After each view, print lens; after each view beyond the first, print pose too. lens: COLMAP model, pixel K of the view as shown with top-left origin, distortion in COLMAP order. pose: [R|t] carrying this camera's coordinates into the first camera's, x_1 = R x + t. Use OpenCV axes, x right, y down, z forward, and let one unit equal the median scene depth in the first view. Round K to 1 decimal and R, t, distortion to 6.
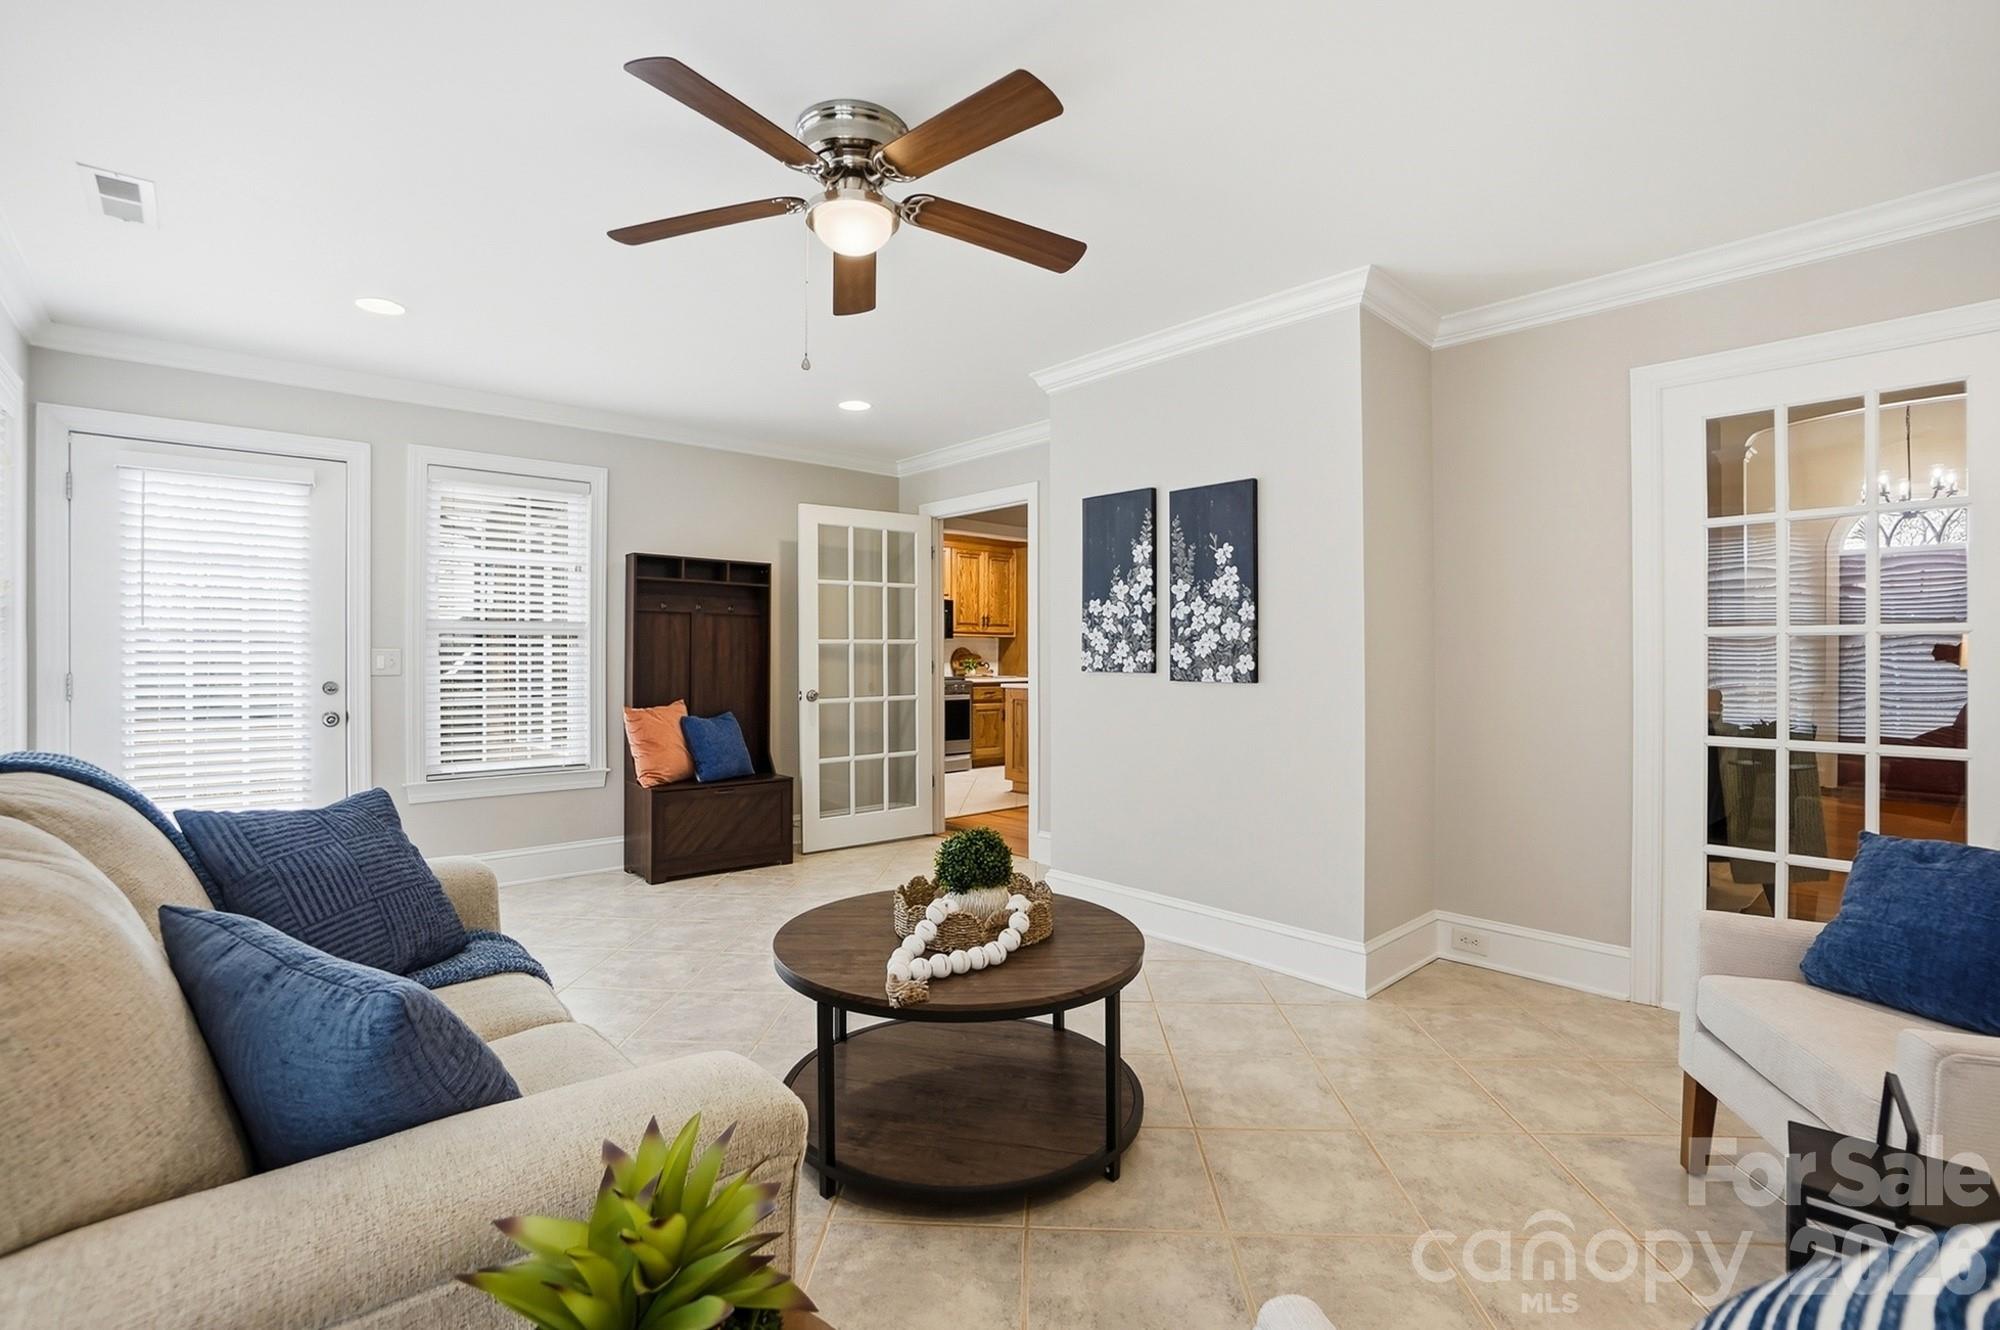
lens RADIAL K [[909.2, 0, 989.6], [0, 909.2, 649.1], [0, 0, 1]] dist [-0.059981, 0.022156]
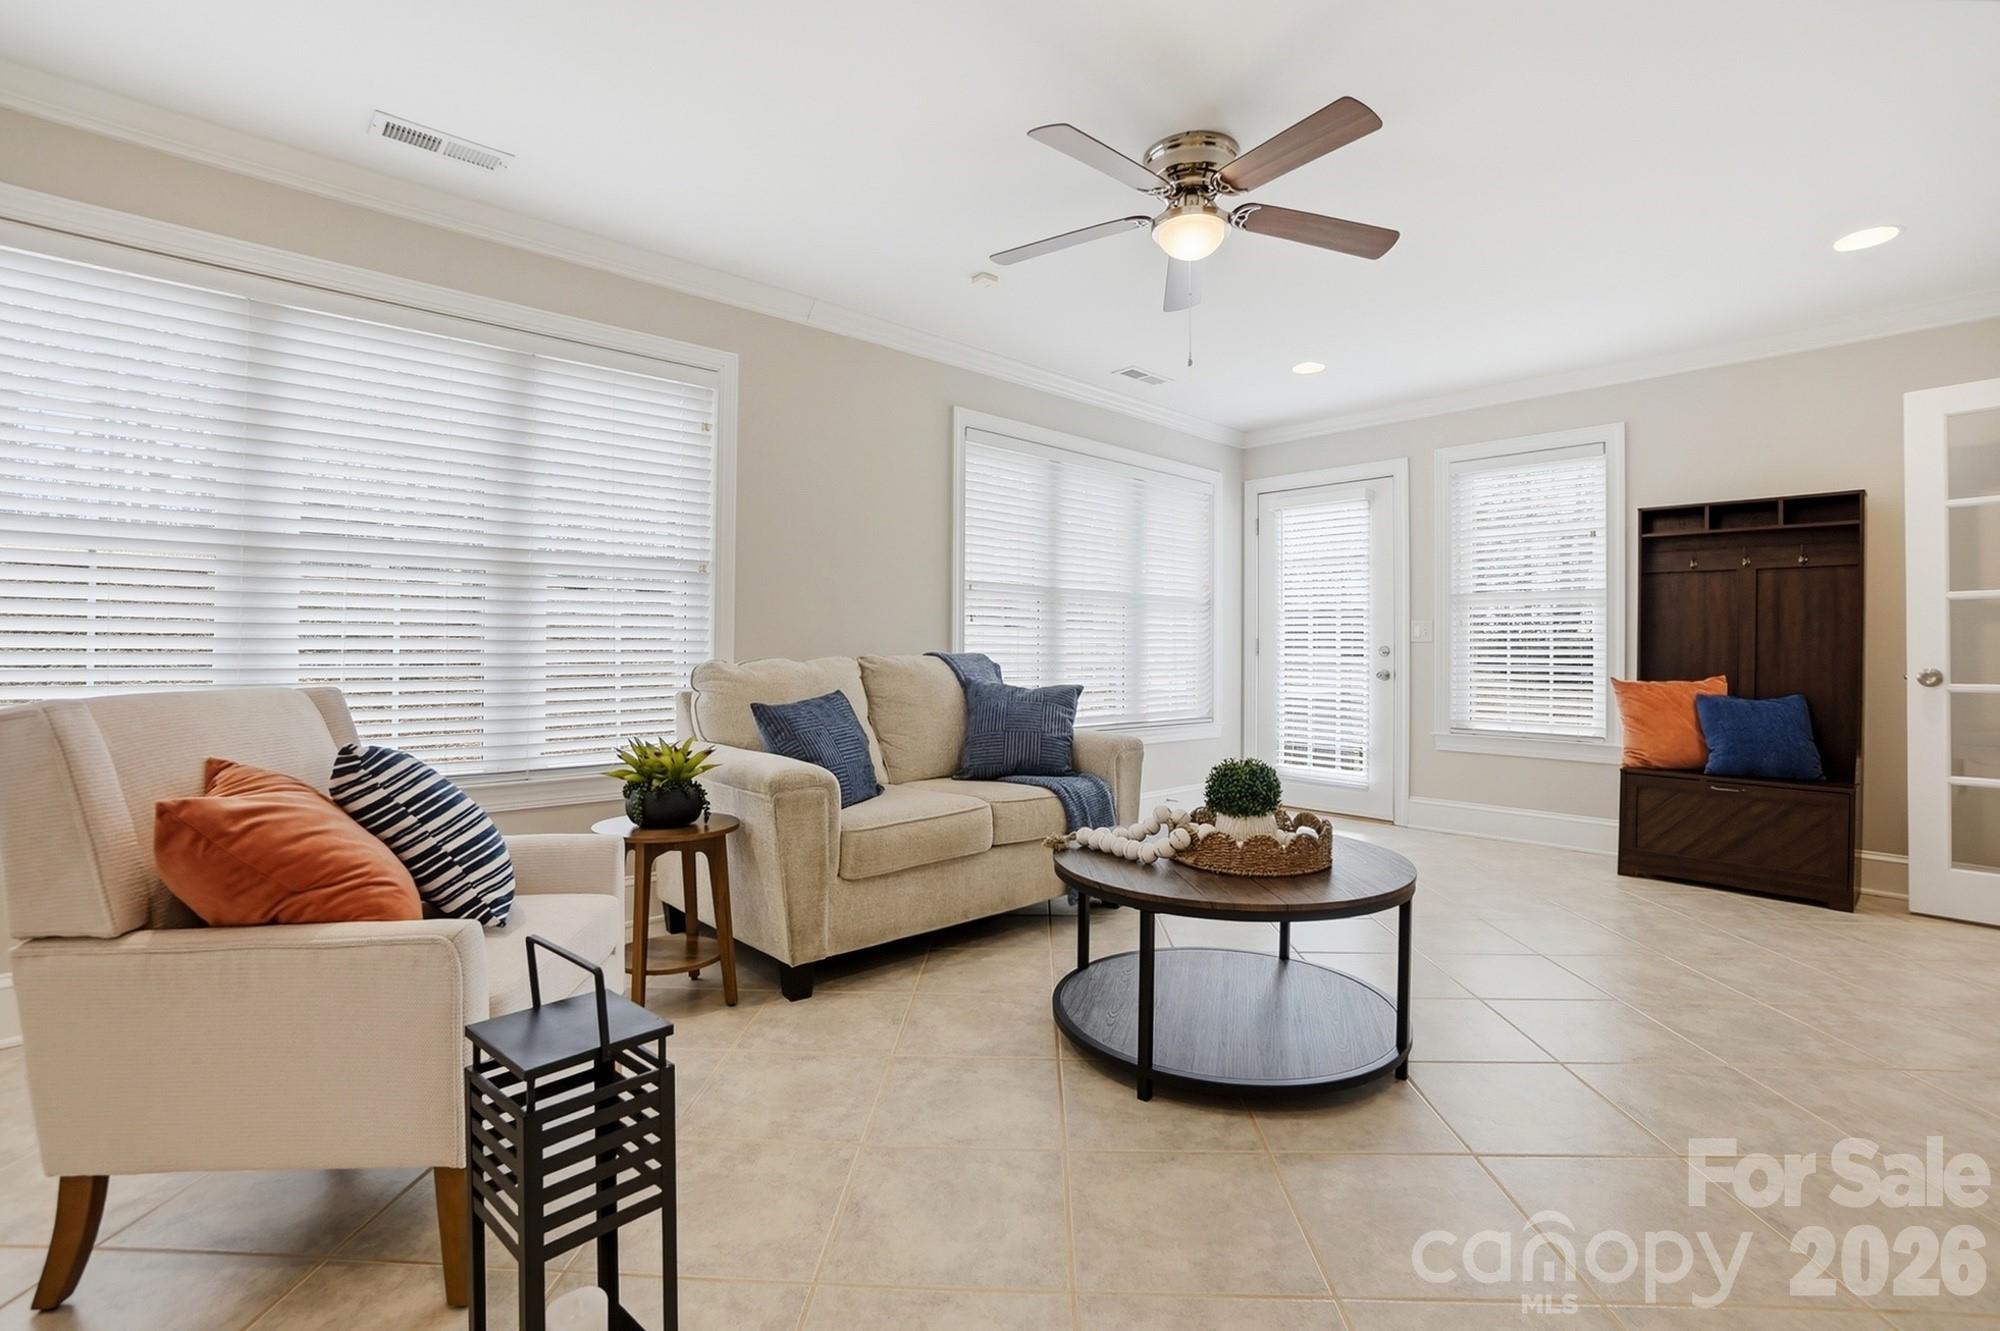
lens RADIAL K [[909.2, 0, 989.6], [0, 909.2, 649.6], [0, 0, 1]] dist [-0.059981, 0.022156]
pose [[0.002862, -0.000072, -0.999996, 0.489252], [-0.003004, 0.999995, -0.000081, 0.036490], [0.999991, 0.003005, 0.002862, 0.348263]]
